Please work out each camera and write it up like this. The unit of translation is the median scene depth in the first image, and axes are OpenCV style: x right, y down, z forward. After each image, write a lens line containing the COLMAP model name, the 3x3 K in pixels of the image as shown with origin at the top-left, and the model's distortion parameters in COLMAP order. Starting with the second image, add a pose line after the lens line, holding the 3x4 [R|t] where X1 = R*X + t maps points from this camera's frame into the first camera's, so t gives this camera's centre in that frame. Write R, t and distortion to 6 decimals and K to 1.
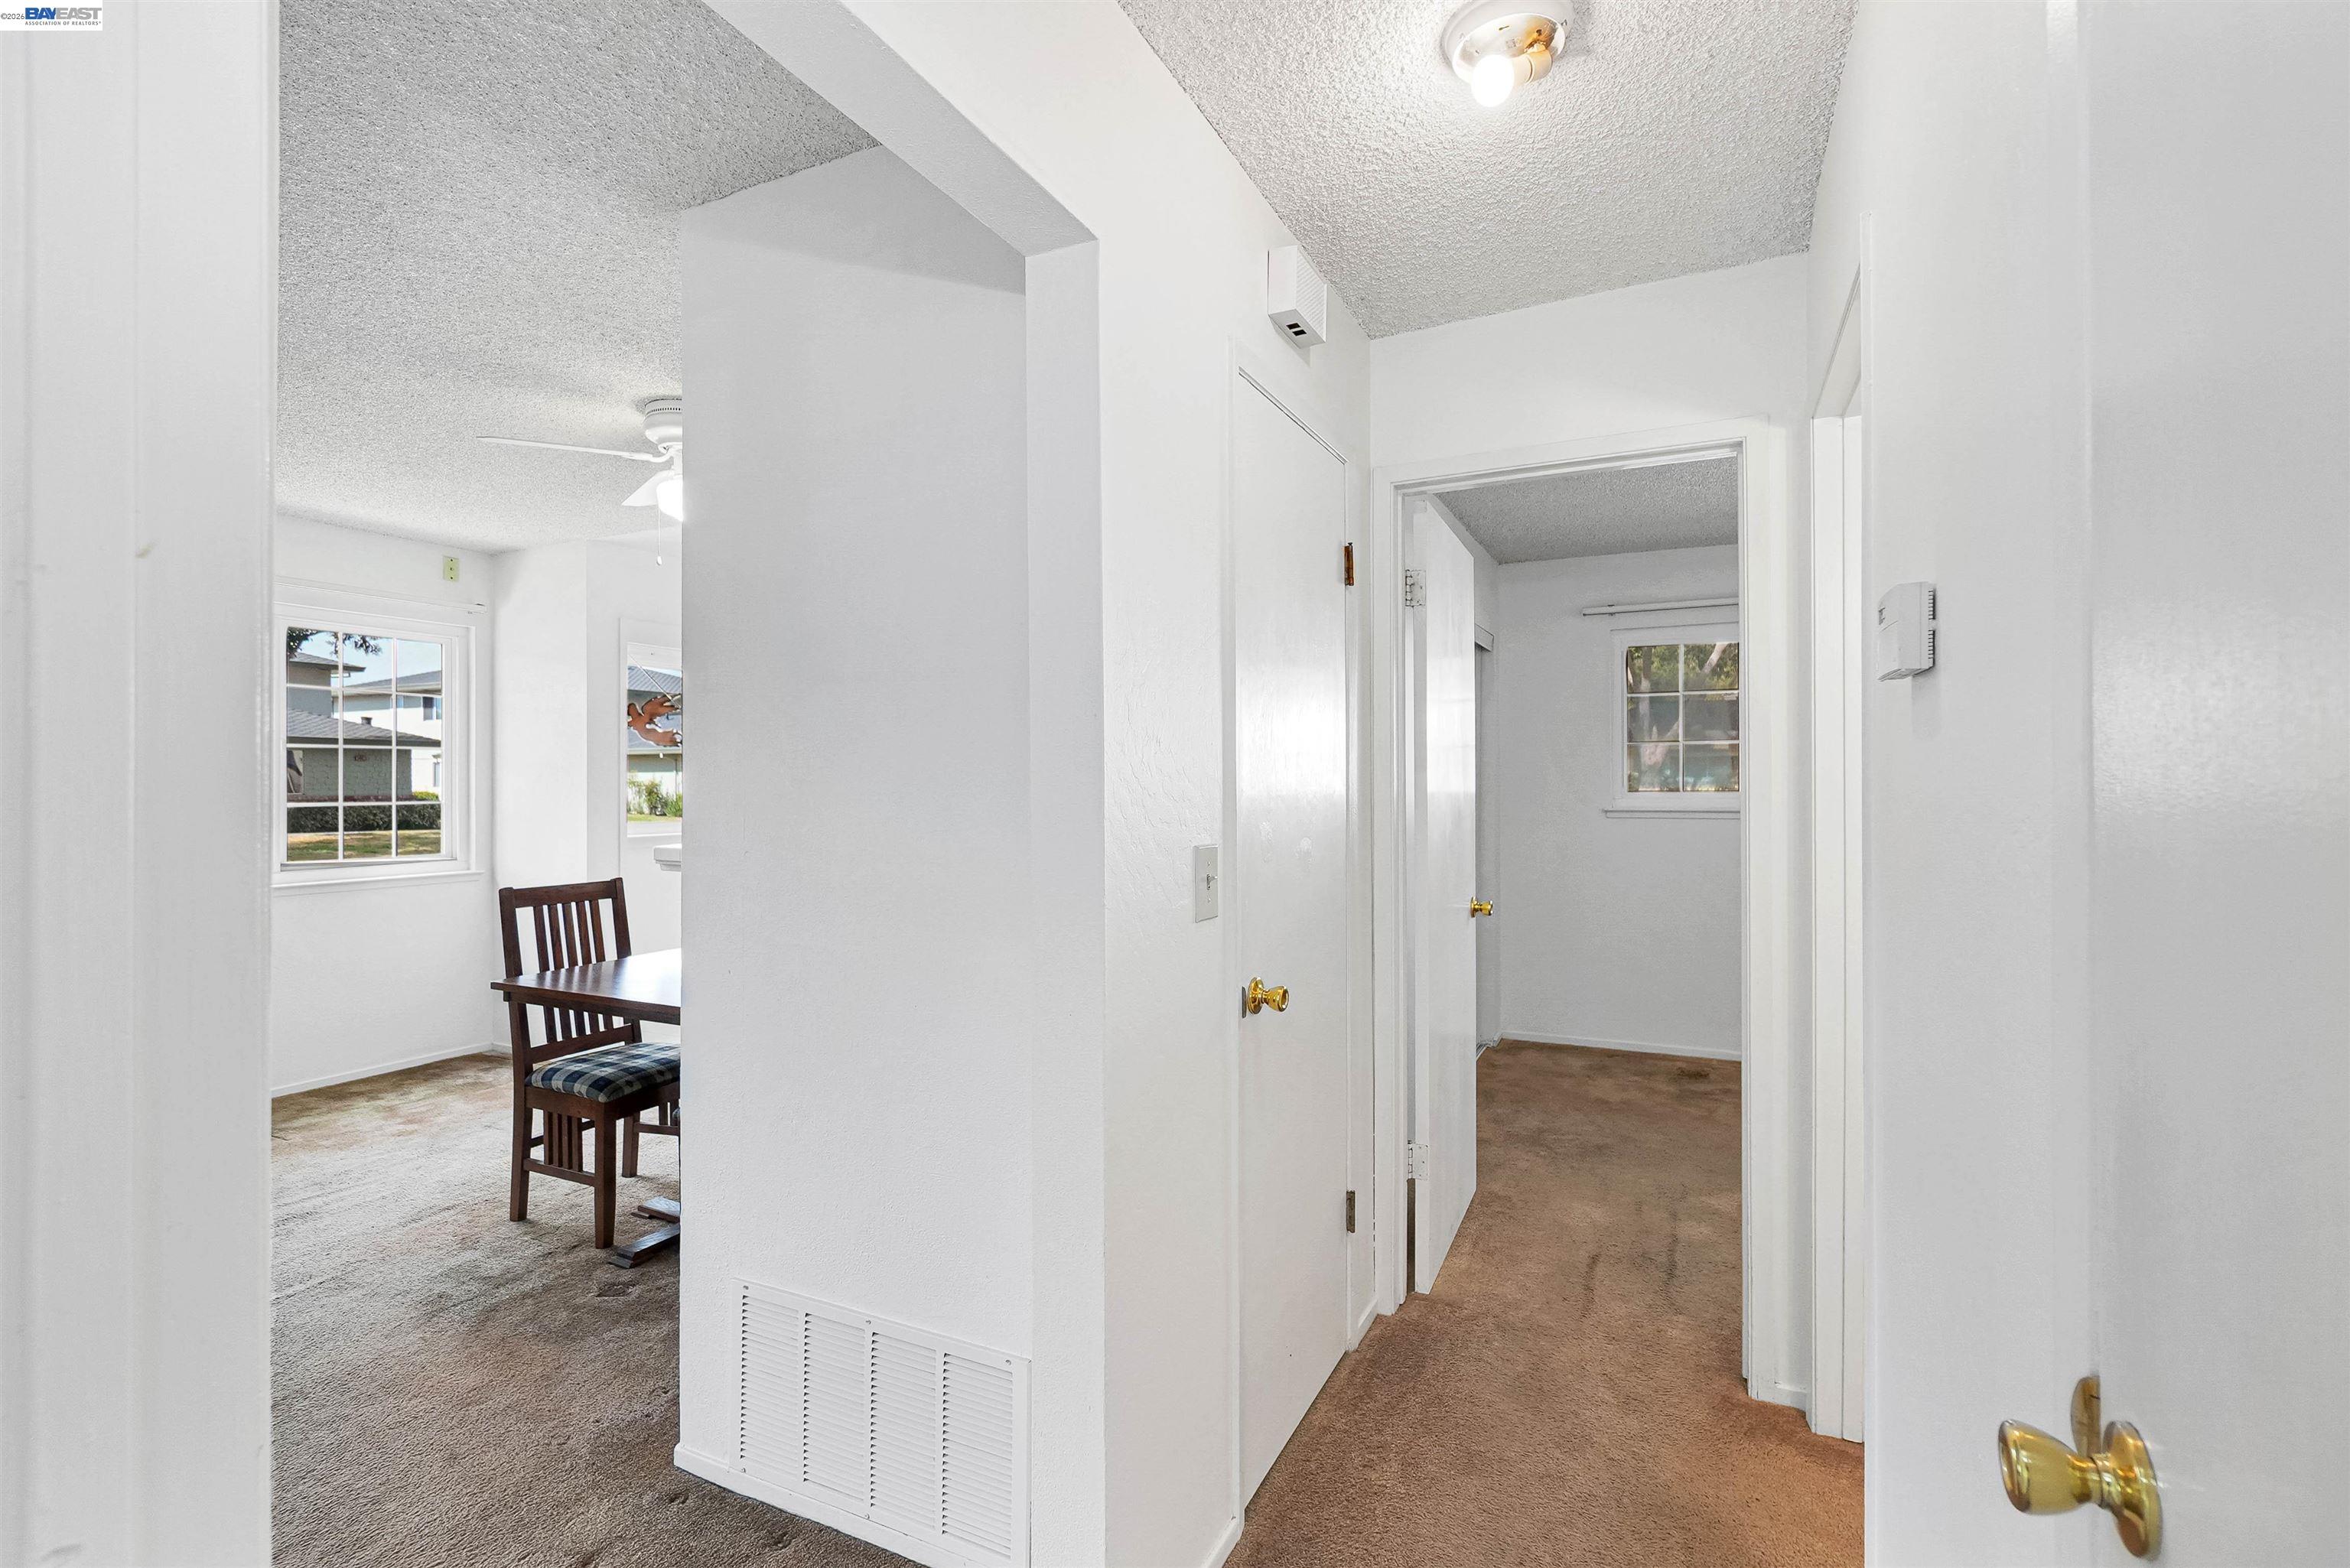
lens RADIAL K [[1038.8, 0, 1177.3], [0, 1038.8, 782.5], [0, 0, 1]] dist [-0.002047, 0.000262]
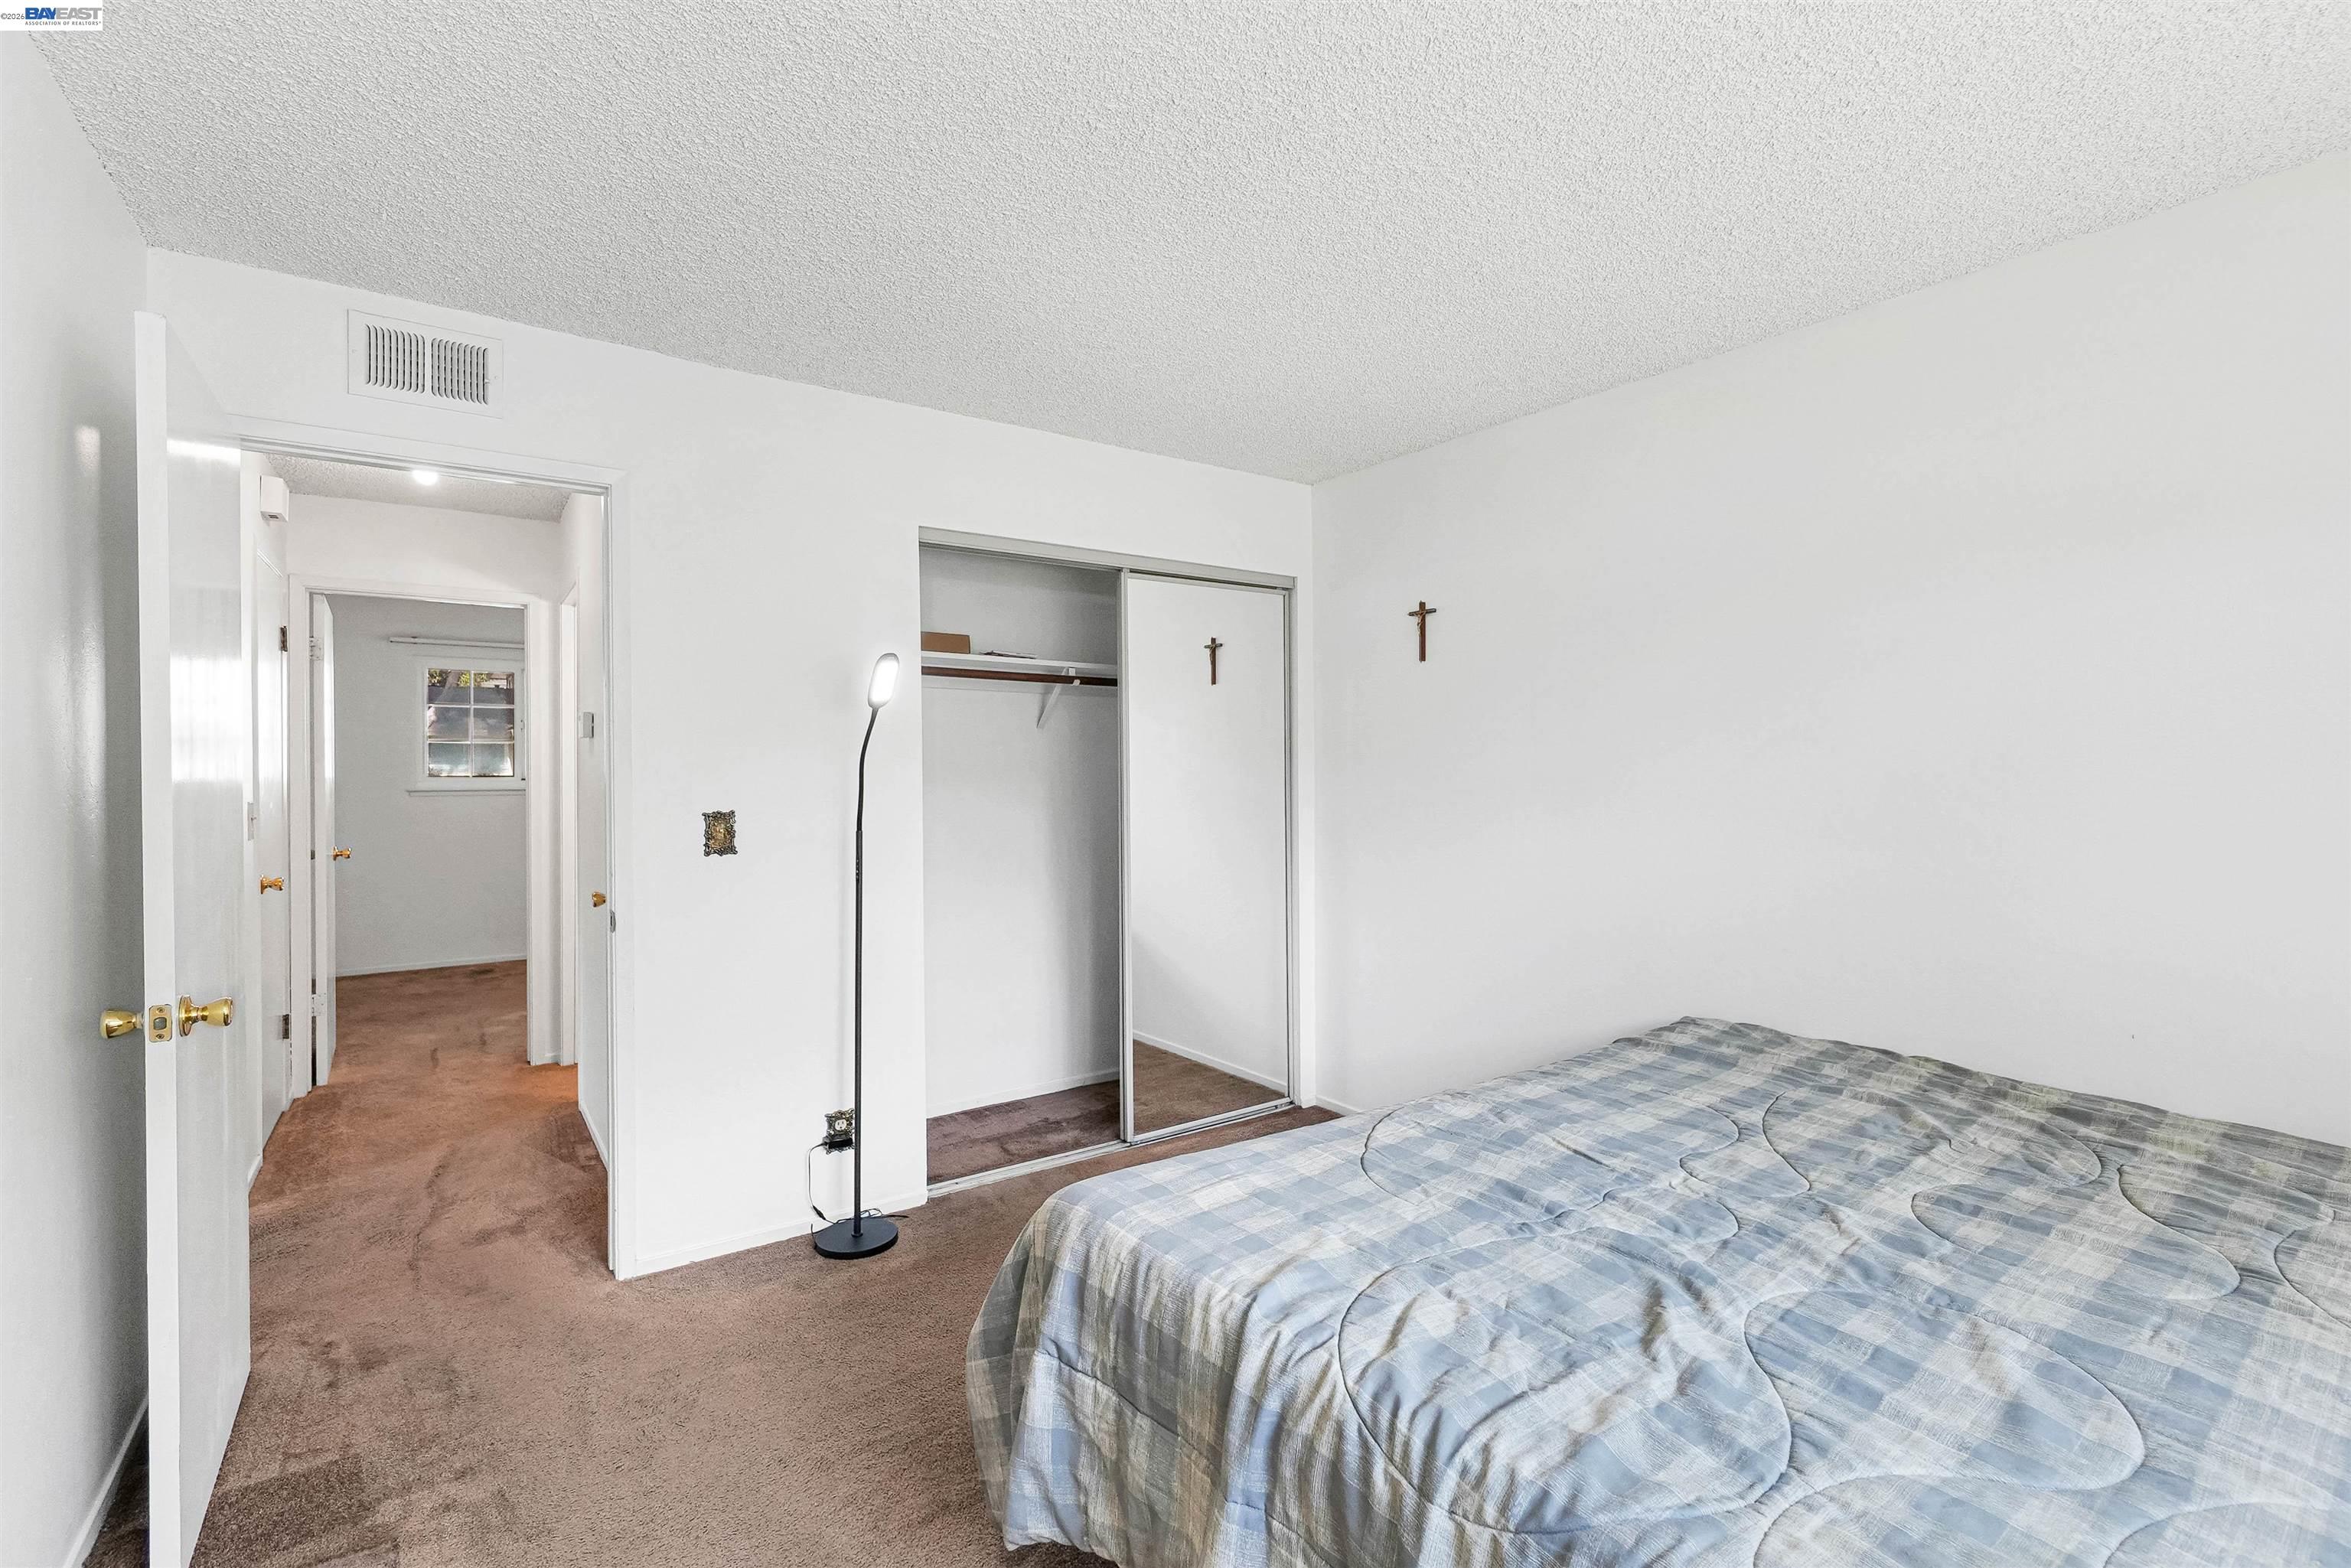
lens RADIAL K [[1039.3, 0, 1177.8], [0, 1039.3, 782.5], [0, 0, 1]] dist [-0.002047, 0.000262]
pose [[0.473884, -0.006101, 0.880566, -0.615800], [-0.004160, 0.999949, 0.009167, -0.000070], [-0.880577, -0.008007, 0.473835, -1.042446]]
